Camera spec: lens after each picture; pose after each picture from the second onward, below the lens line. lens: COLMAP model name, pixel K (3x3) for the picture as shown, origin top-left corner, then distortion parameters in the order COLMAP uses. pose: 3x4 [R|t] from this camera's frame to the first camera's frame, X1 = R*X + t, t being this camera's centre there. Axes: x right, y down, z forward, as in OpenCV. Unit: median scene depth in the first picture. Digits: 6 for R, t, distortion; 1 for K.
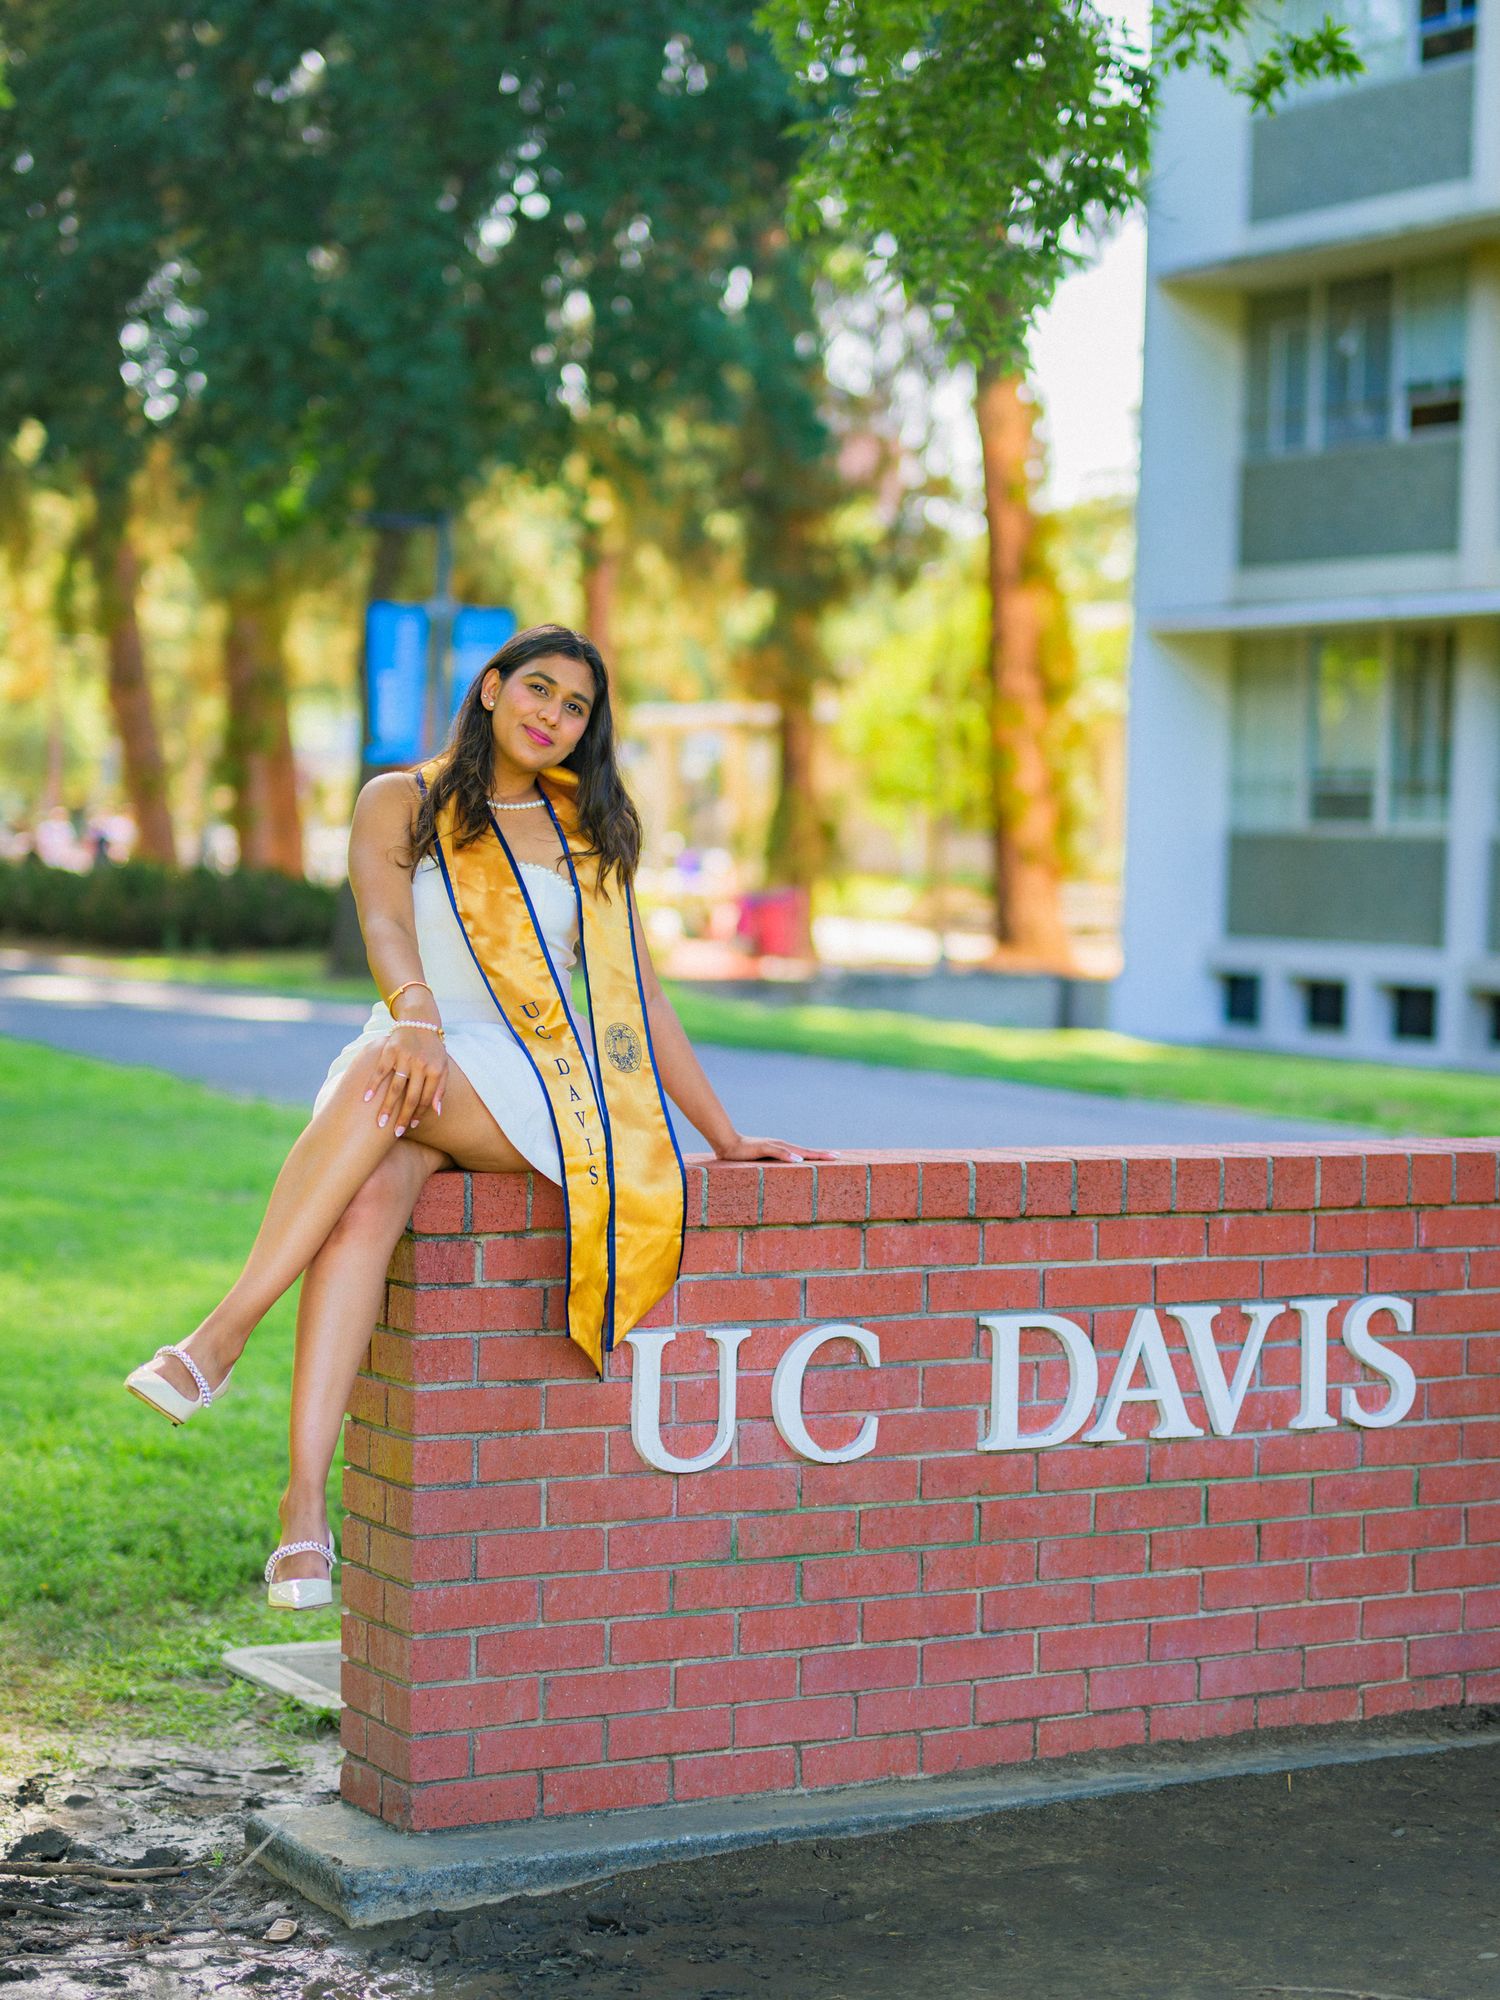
lens RADIAL K [[3409.4, 0, 748.0], [0, 3409.4, 942.3], [0, 0, 1]] dist [-0.020277, 0.023252]
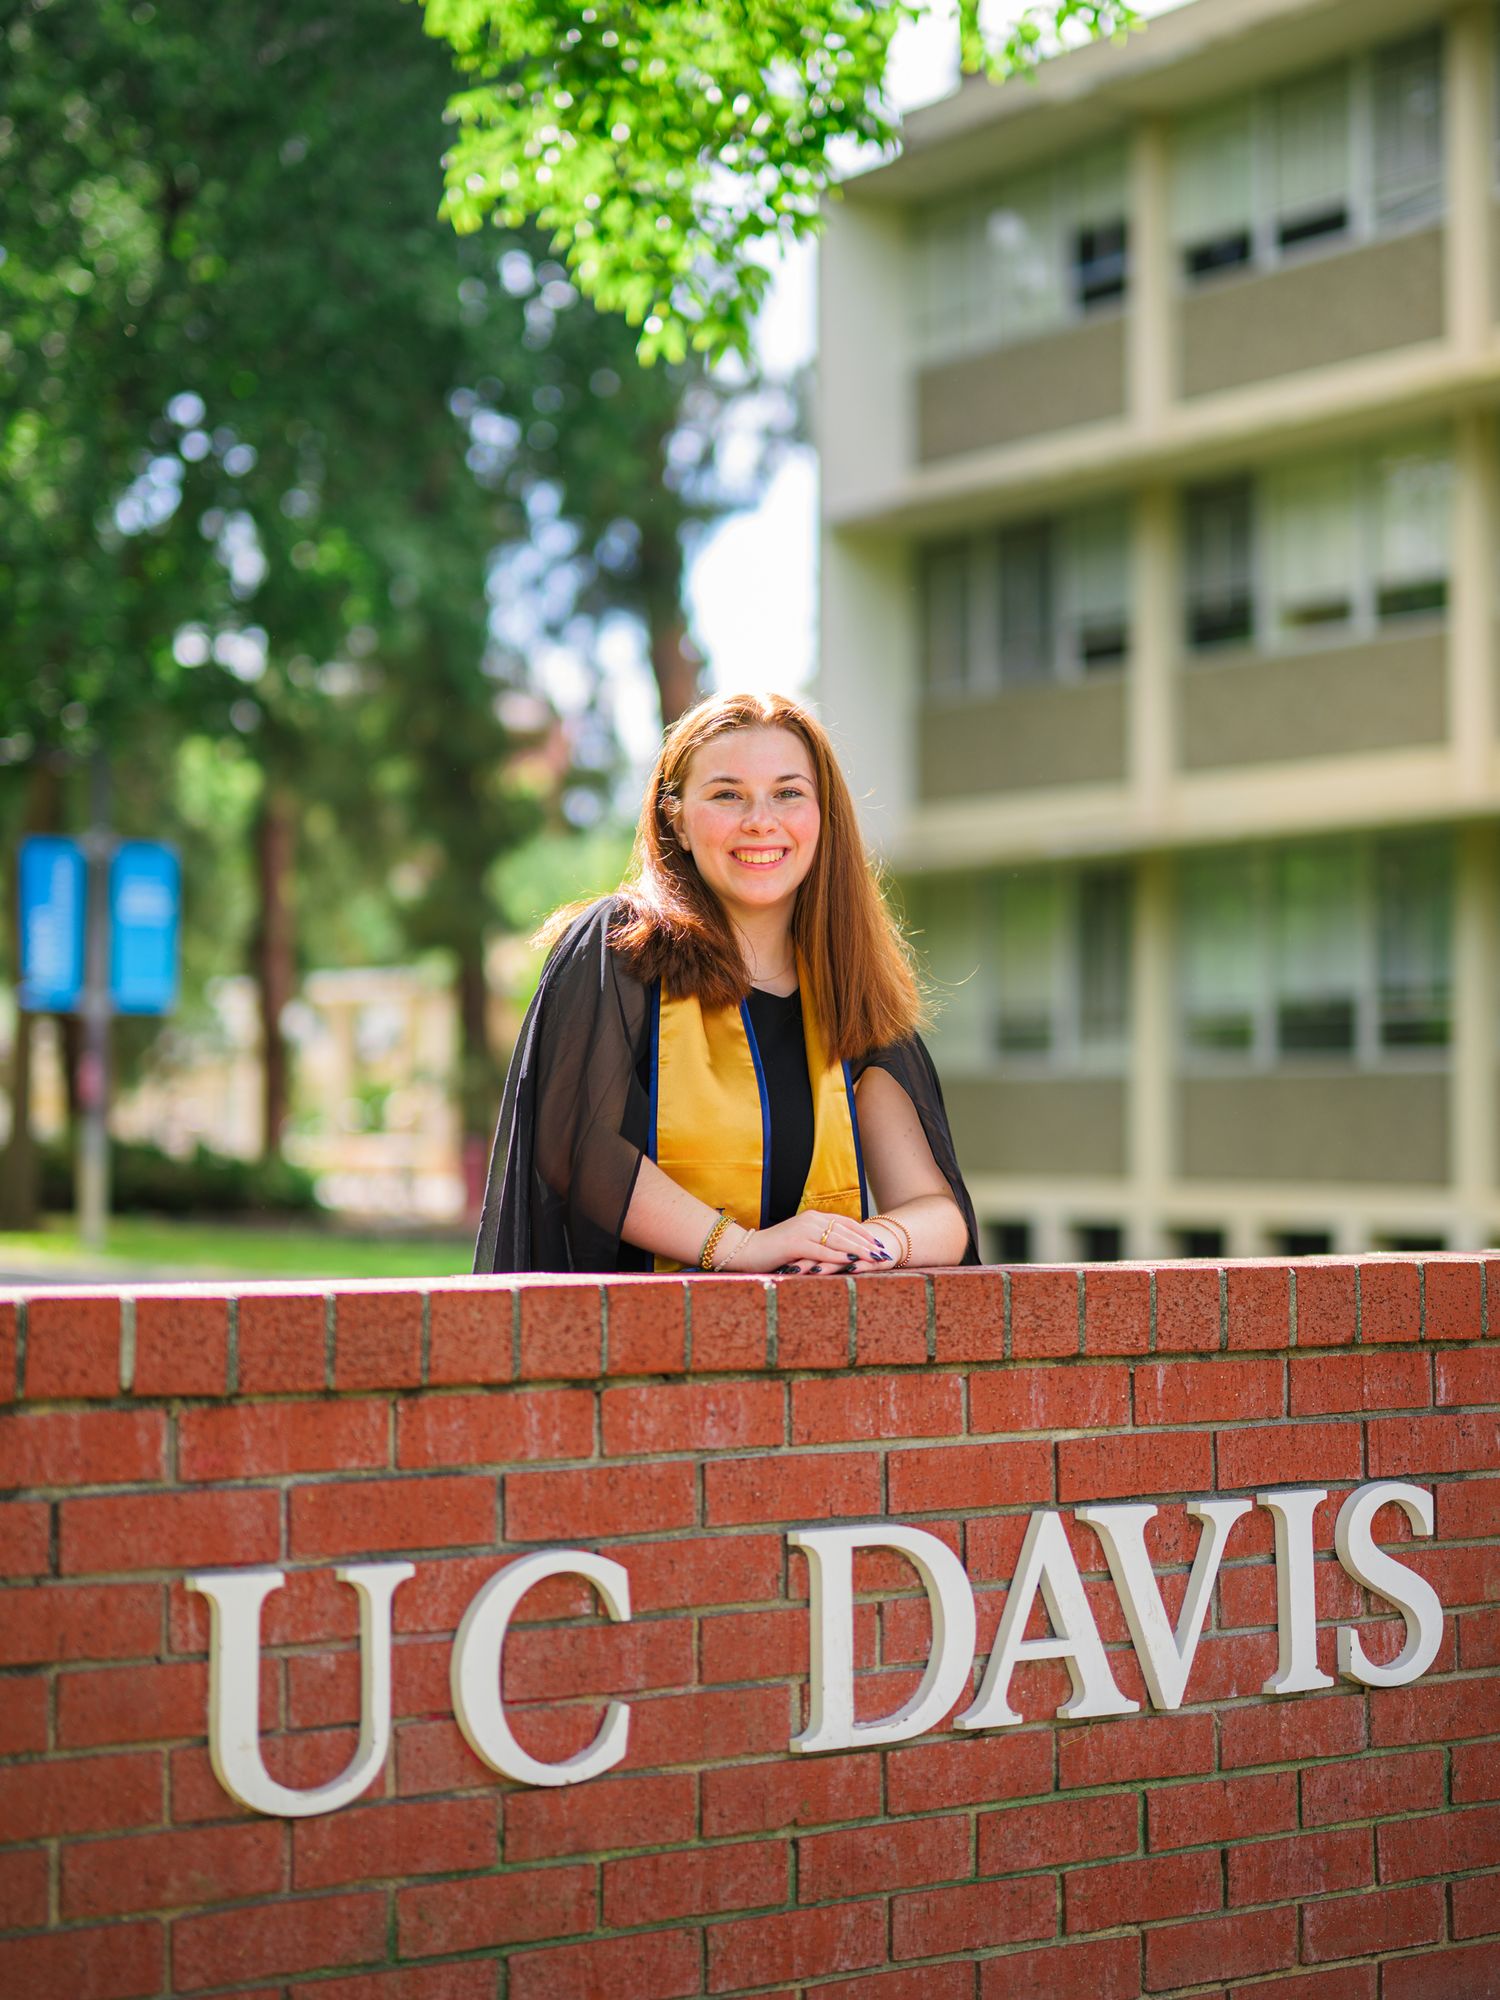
lens RADIAL K [[3409.4, 0, 748.0], [0, 3409.4, 942.3], [0, 0, 1]] dist [-0.020277, 0.023252]
pose [[0.995259, -0.018619, 0.095458, 0.003905], [0.025717, 0.996950, -0.073680, 0.046988], [-0.093795, 0.075786, 0.992703, 0.367463]]
